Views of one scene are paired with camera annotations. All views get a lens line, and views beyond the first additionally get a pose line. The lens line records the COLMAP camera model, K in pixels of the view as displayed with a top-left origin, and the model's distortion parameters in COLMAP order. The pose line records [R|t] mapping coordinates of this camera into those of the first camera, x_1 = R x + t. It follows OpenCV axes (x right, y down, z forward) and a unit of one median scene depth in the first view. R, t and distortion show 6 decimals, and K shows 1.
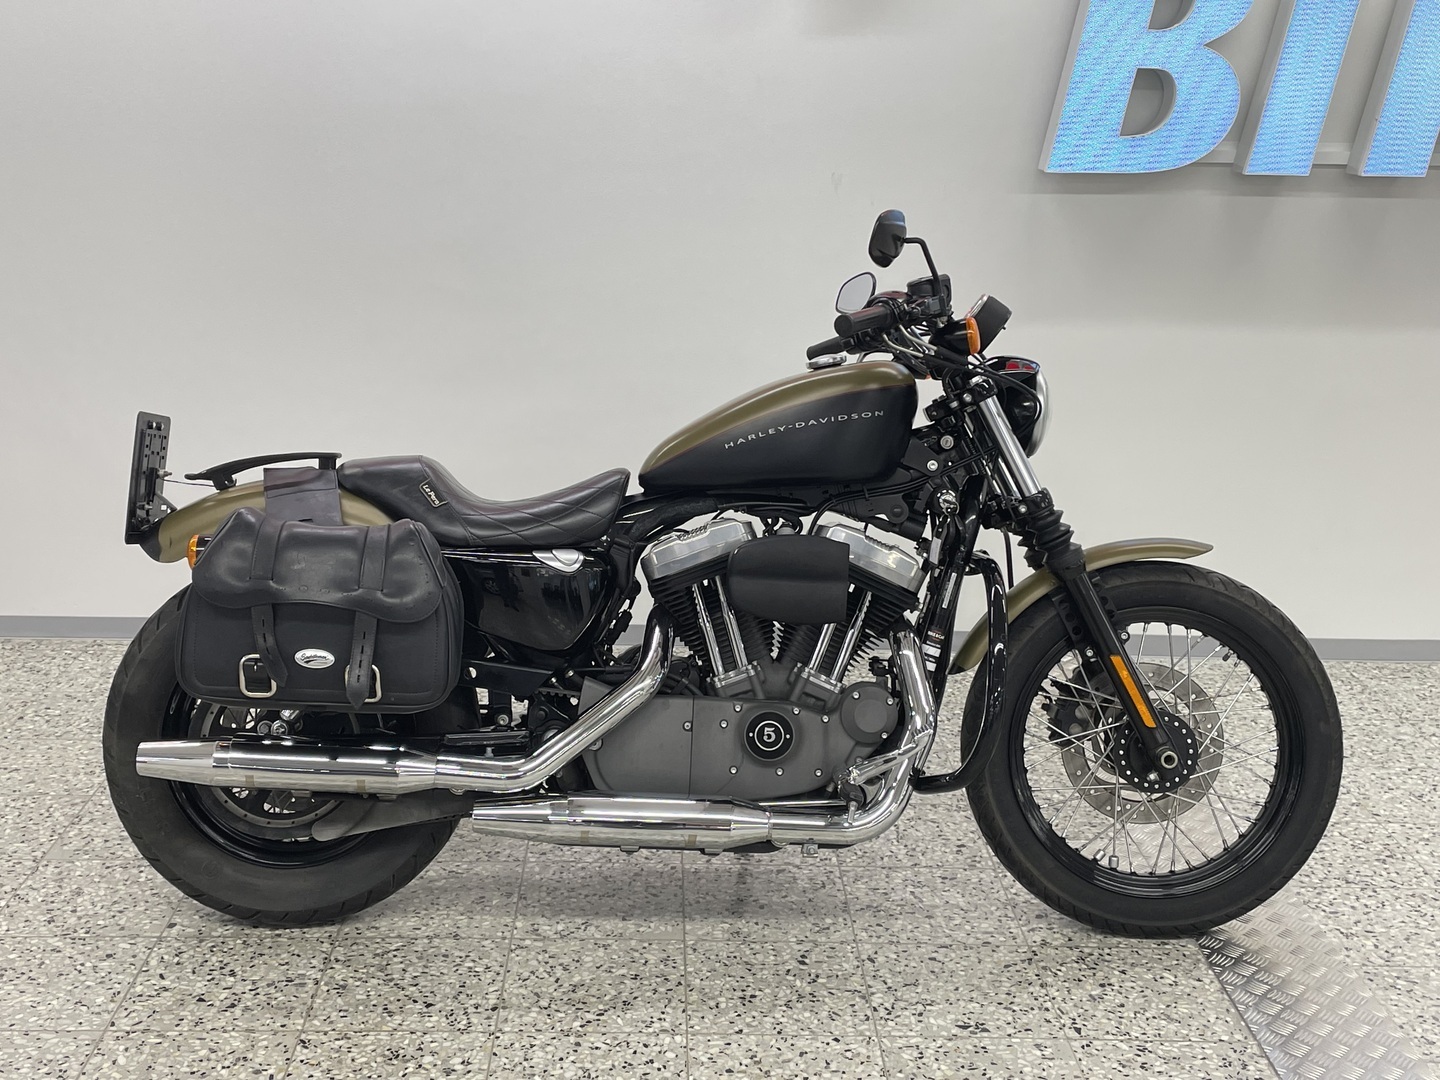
lens RADIAL K [[1757.5, 0, 717.2], [0, 1757.5, 524.4], [0, 0, 1]] dist [0.062409, 0.000000]
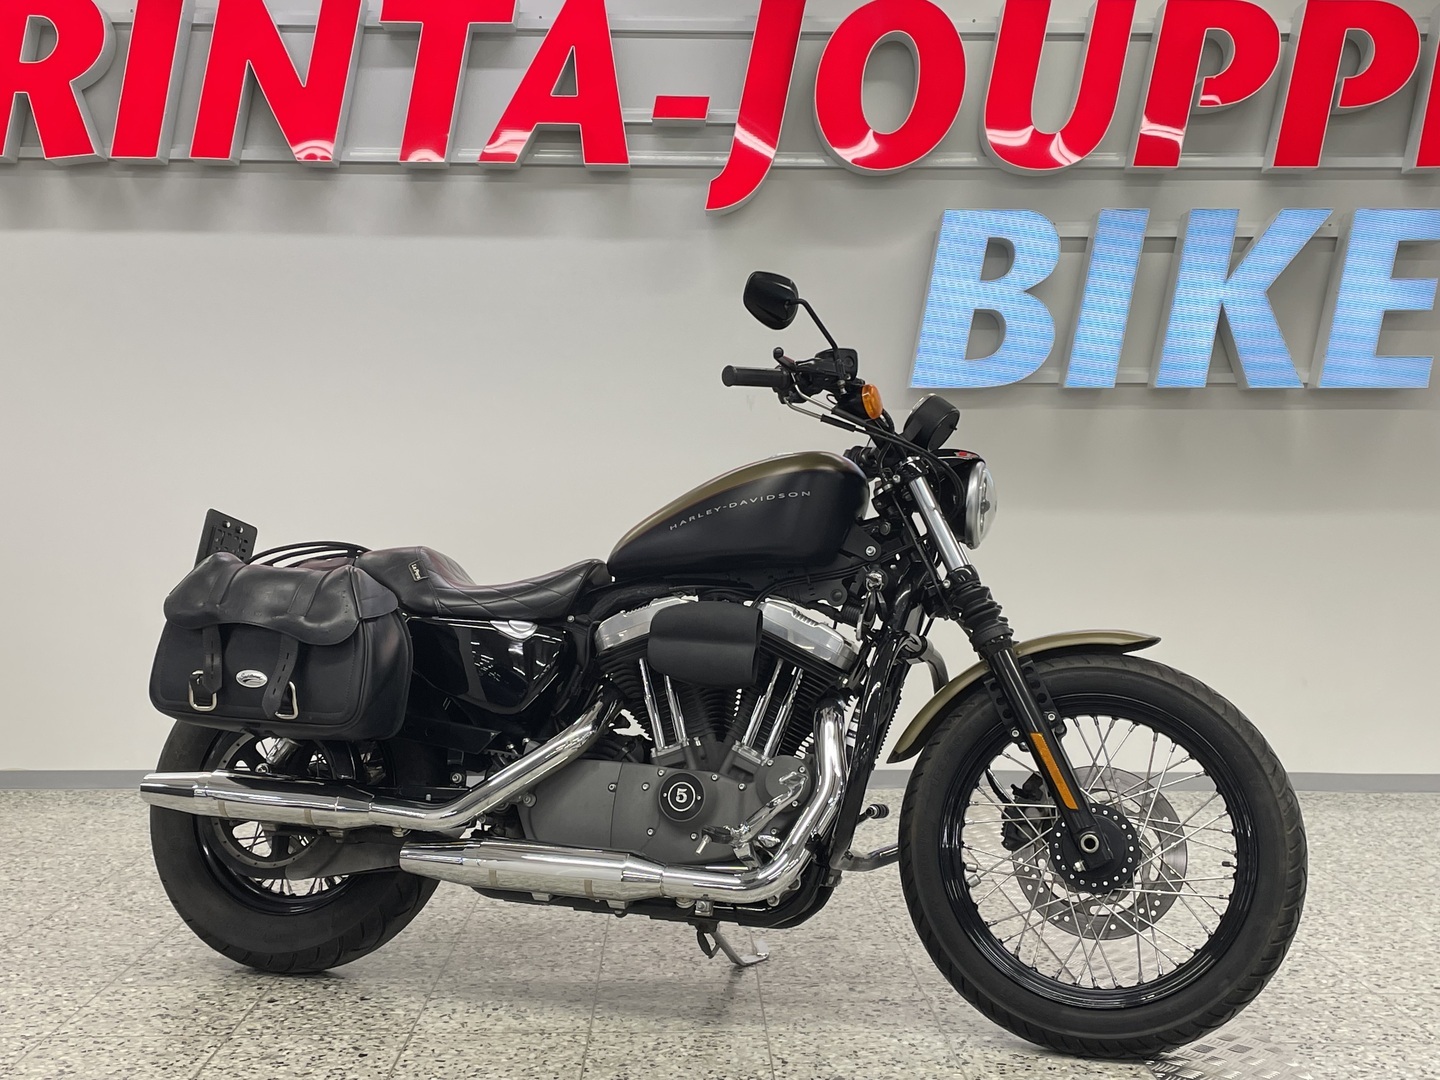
lens RADIAL K [[1757.5, 0, 731.1], [0, 1757.5, 510.6], [0, 0, 1]] dist [0.062409, 0.000000]
pose [[0.943040, -0.021736, -0.331970, 0.391541], [-0.065355, 0.966315, -0.248926, 0.207231], [0.326198, 0.256443, 0.909853, 0.032352]]
